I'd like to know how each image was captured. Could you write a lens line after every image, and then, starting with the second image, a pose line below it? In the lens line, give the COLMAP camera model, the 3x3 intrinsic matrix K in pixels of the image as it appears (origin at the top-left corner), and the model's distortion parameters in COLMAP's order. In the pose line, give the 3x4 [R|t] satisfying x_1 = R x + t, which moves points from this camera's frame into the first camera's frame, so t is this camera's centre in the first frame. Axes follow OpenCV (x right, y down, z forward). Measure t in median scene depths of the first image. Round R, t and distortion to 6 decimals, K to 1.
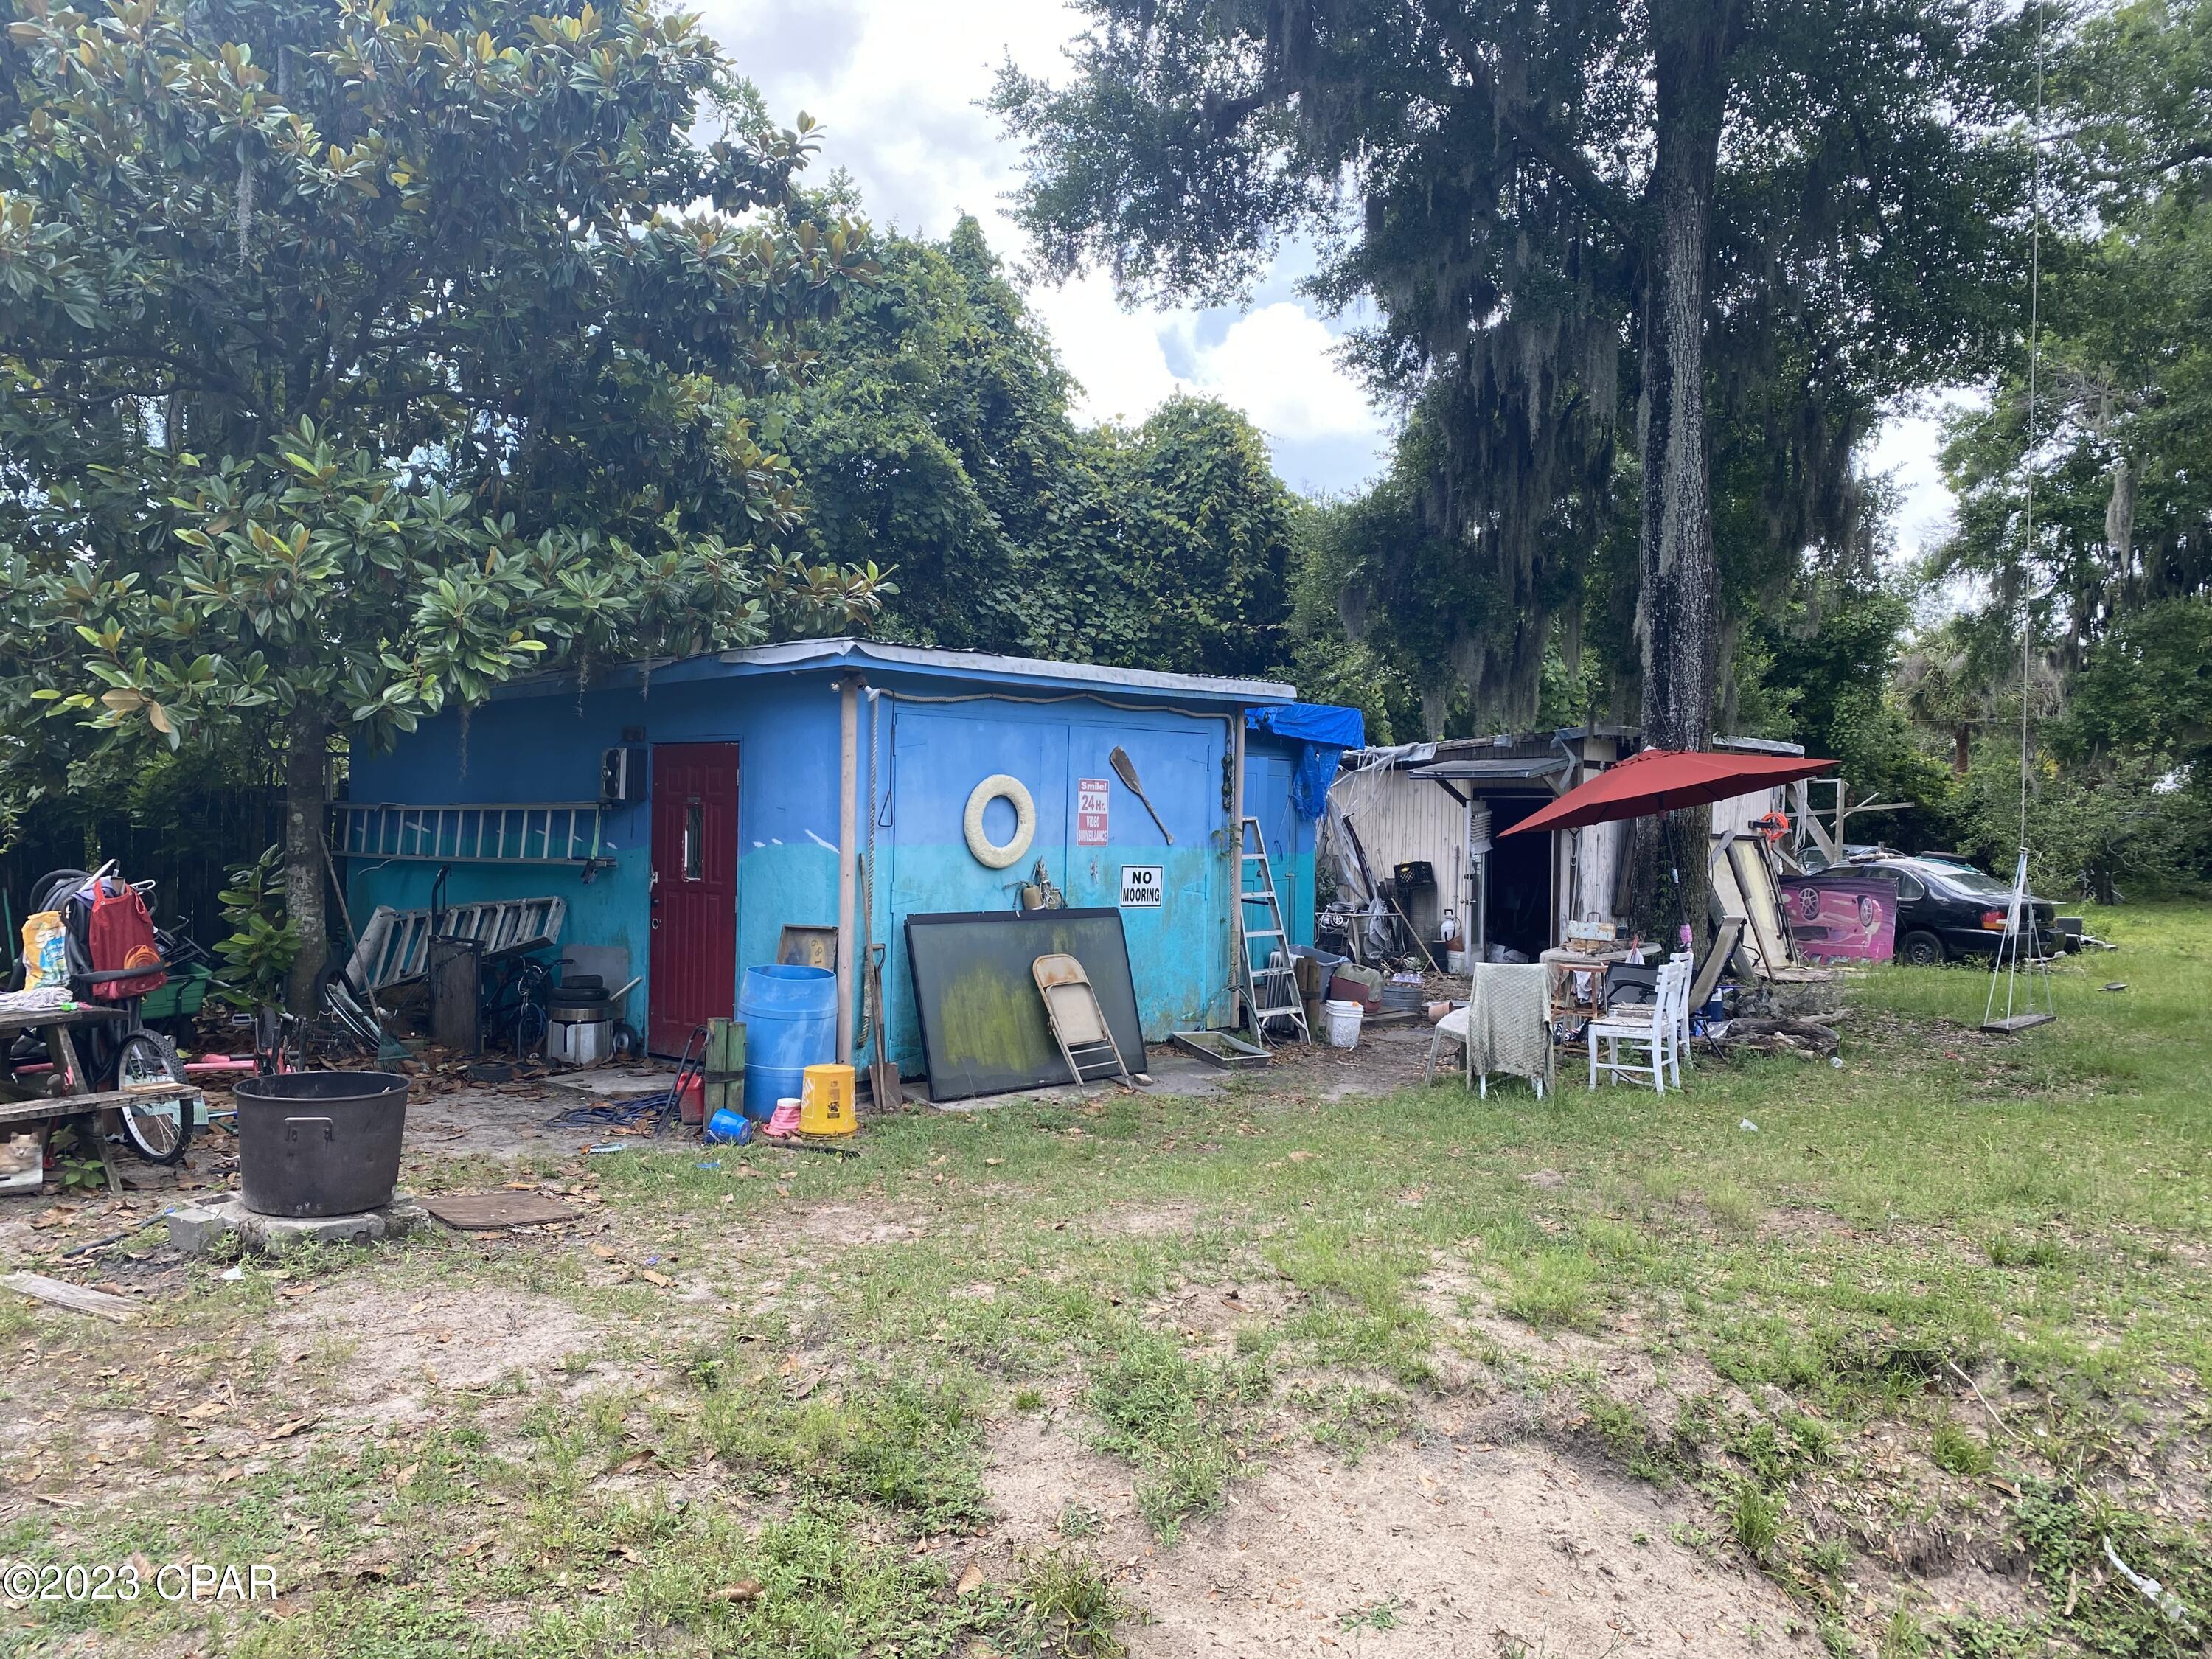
lens RADIAL K [[1673.0, 0, 1106.0], [0, 1673.0, 829.5], [0, 0, 1]] dist [0.002318, 0.000411]
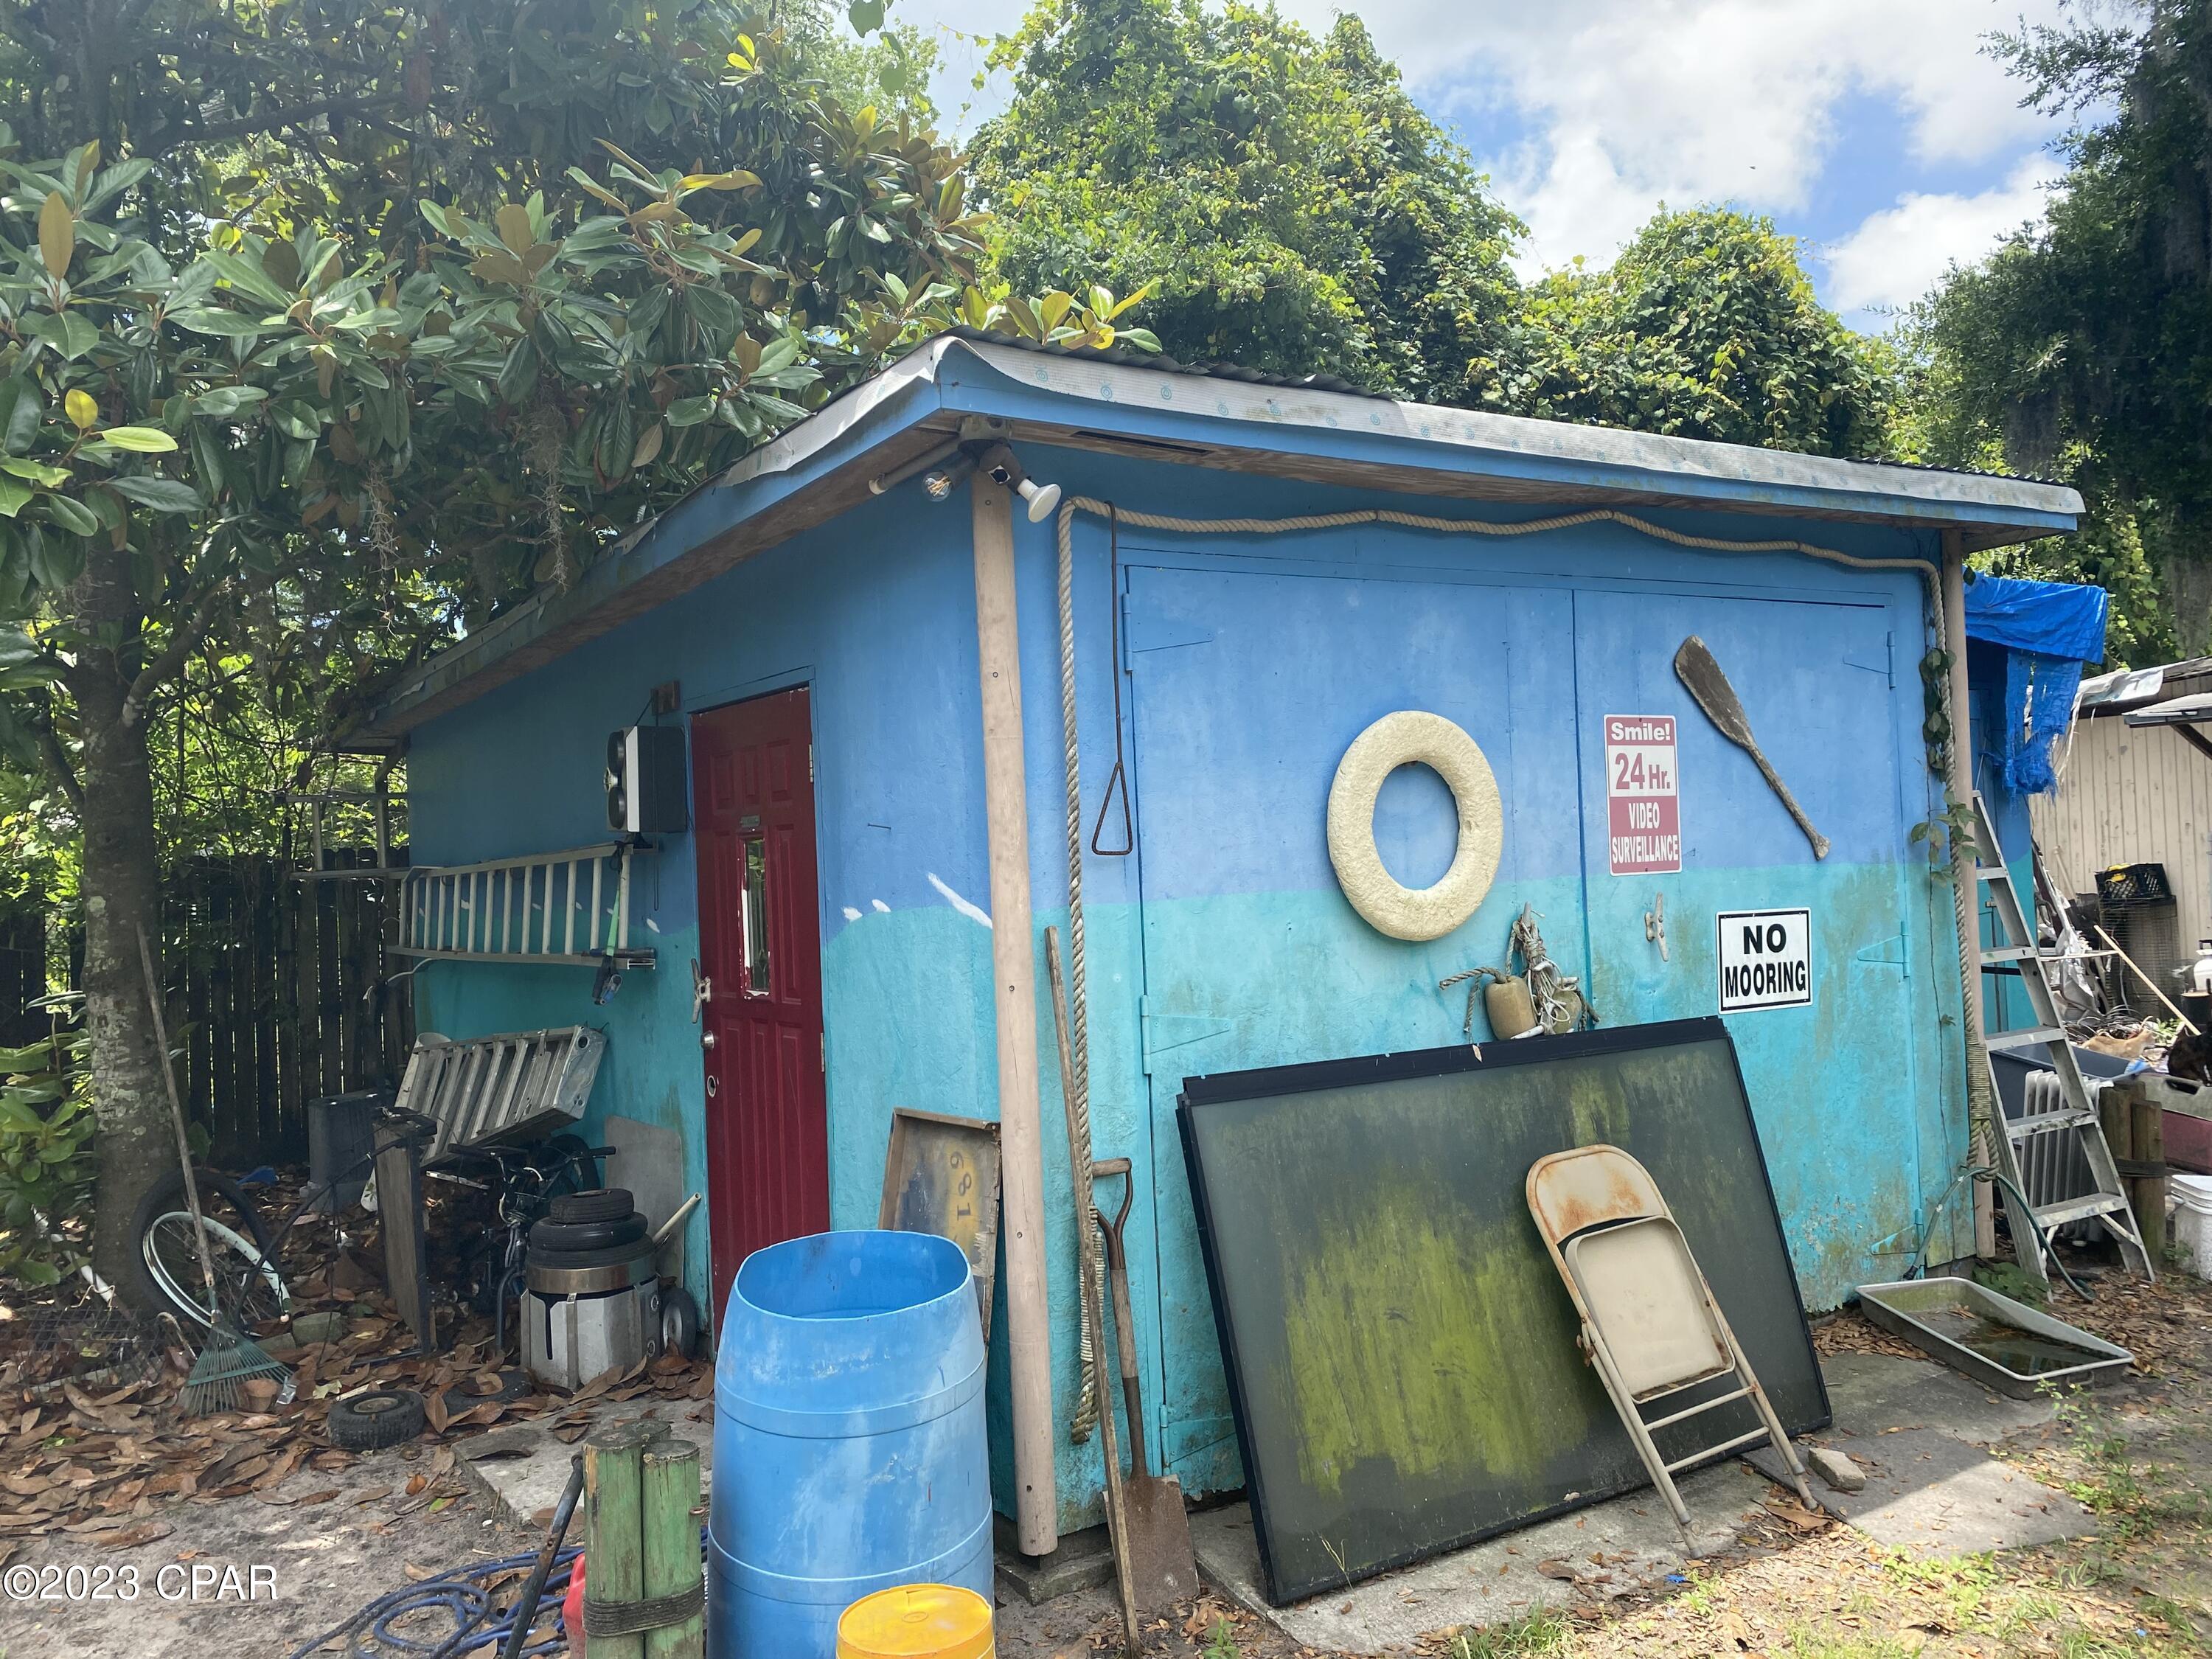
lens RADIAL K [[1724.1, 0, 1120.3], [0, 1724.1, 810.7], [0, 0, 1]] dist [0.047334, -0.032518]
pose [[0.966439, -0.065118, -0.248506, -0.026730], [0.057928, 0.997666, -0.036147, 0.002266], [0.250280, 0.020539, 0.967956, 0.539021]]
